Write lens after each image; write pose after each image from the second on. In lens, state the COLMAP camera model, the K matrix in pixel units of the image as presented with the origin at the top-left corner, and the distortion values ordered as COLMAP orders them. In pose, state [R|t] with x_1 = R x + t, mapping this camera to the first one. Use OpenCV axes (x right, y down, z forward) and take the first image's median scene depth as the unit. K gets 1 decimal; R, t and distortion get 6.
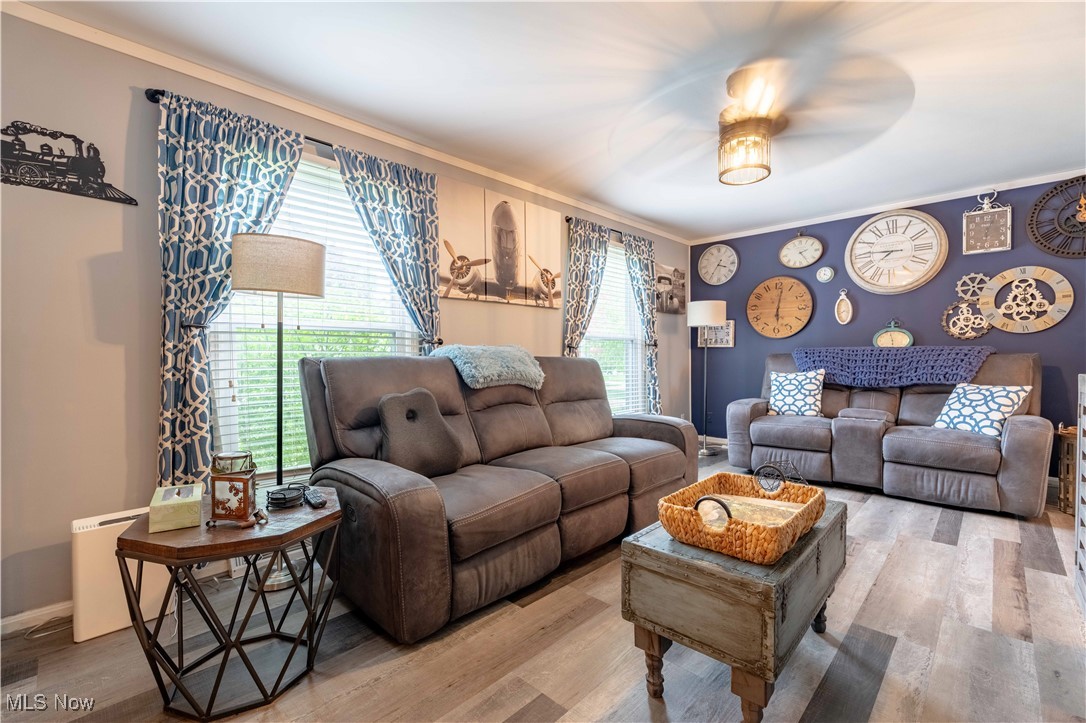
lens RADIAL K [[480.1, 0, 543.5], [0, 480.1, 359.0], [0, 0, 1]] dist [-0.000715, -0.000074]
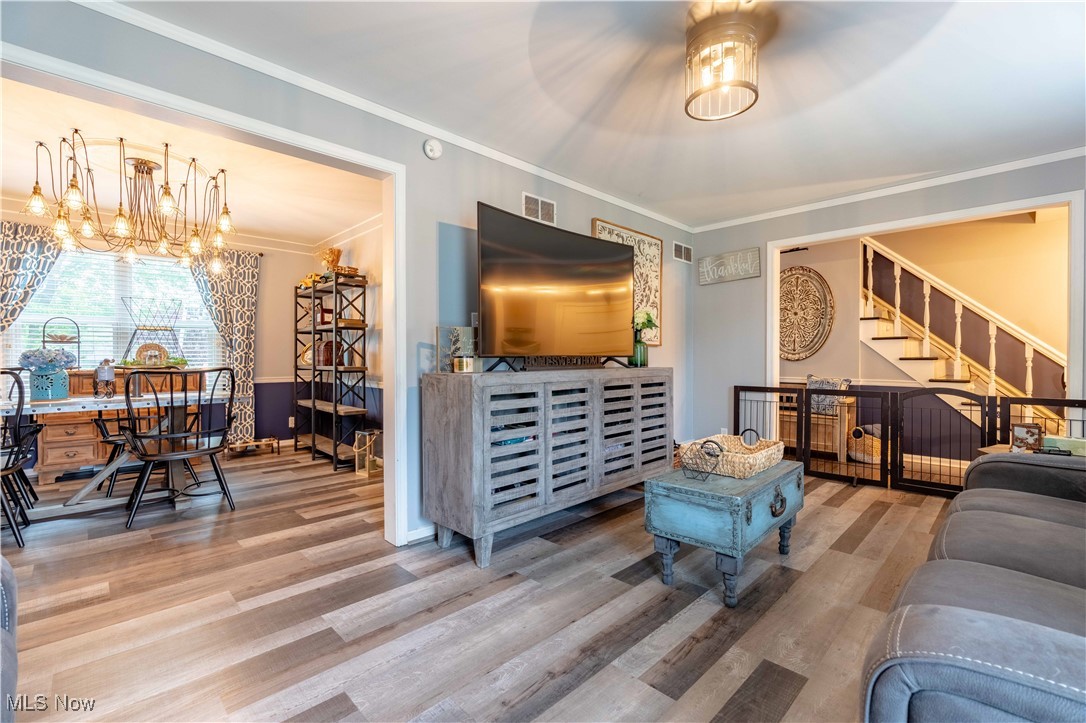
lens RADIAL K [[480.1, 0, 542.4], [0, 480.1, 360.5], [0, 0, 1]] dist [-0.000715, -0.000074]
pose [[-0.999761, -0.000660, 0.021847, 0.788683], [-0.000269, 0.999840, 0.017879, -0.026953], [-0.021855, 0.017869, -0.999601, 2.028822]]
